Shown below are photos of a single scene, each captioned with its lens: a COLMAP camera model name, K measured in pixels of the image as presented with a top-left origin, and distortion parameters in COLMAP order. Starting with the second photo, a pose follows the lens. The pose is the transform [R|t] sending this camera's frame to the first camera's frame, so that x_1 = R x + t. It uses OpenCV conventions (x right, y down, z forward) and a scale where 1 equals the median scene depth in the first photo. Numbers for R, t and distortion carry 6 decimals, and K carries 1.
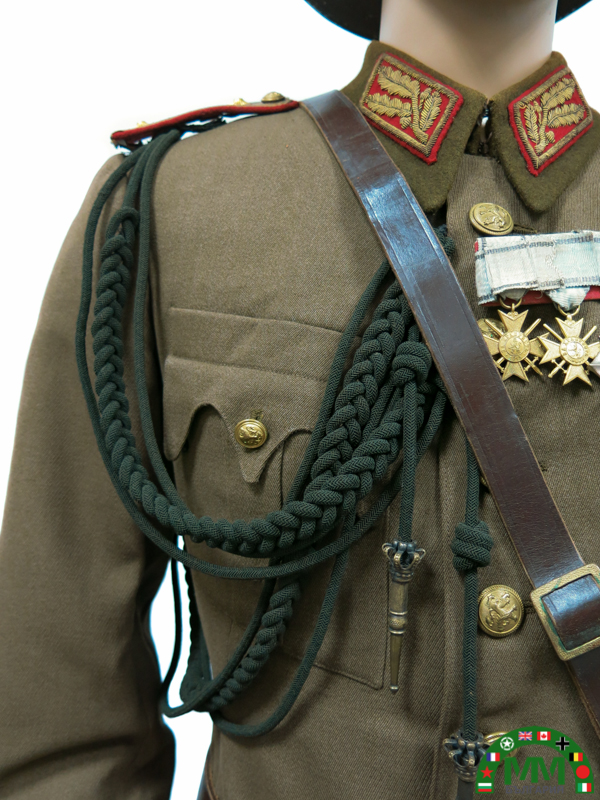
lens RADIAL K [[665.2, 0, 300.0], [0, 665.2, 400.0], [0, 0, 1]] dist [-0.018584, -0.003821]
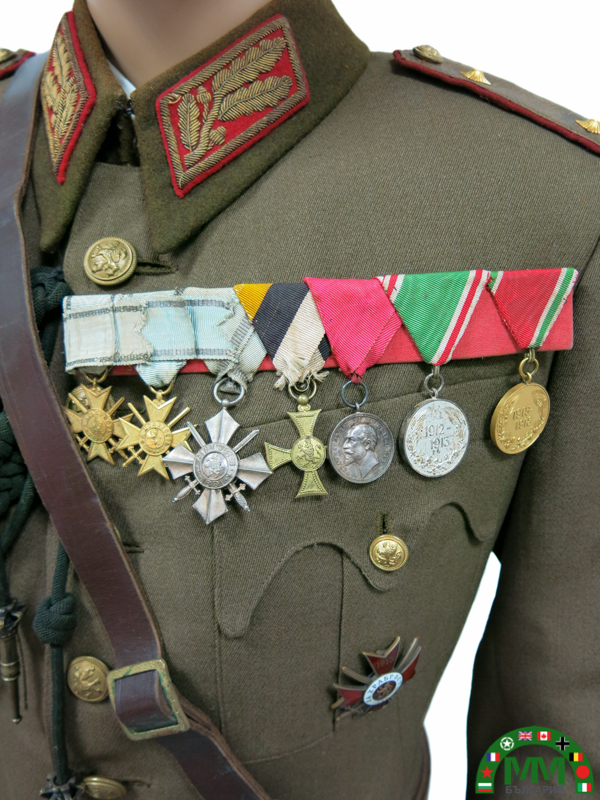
lens RADIAL K [[665.2, 0, 300.0], [0, 665.2, 400.0], [0, 0, 1]] dist [-0.018584, -0.003821]
pose [[0.971564, 0.074096, -0.224887, 0.779802], [-0.012046, 0.964014, 0.265580, -0.351995], [0.236472, -0.255319, 0.937493, 0.230283]]
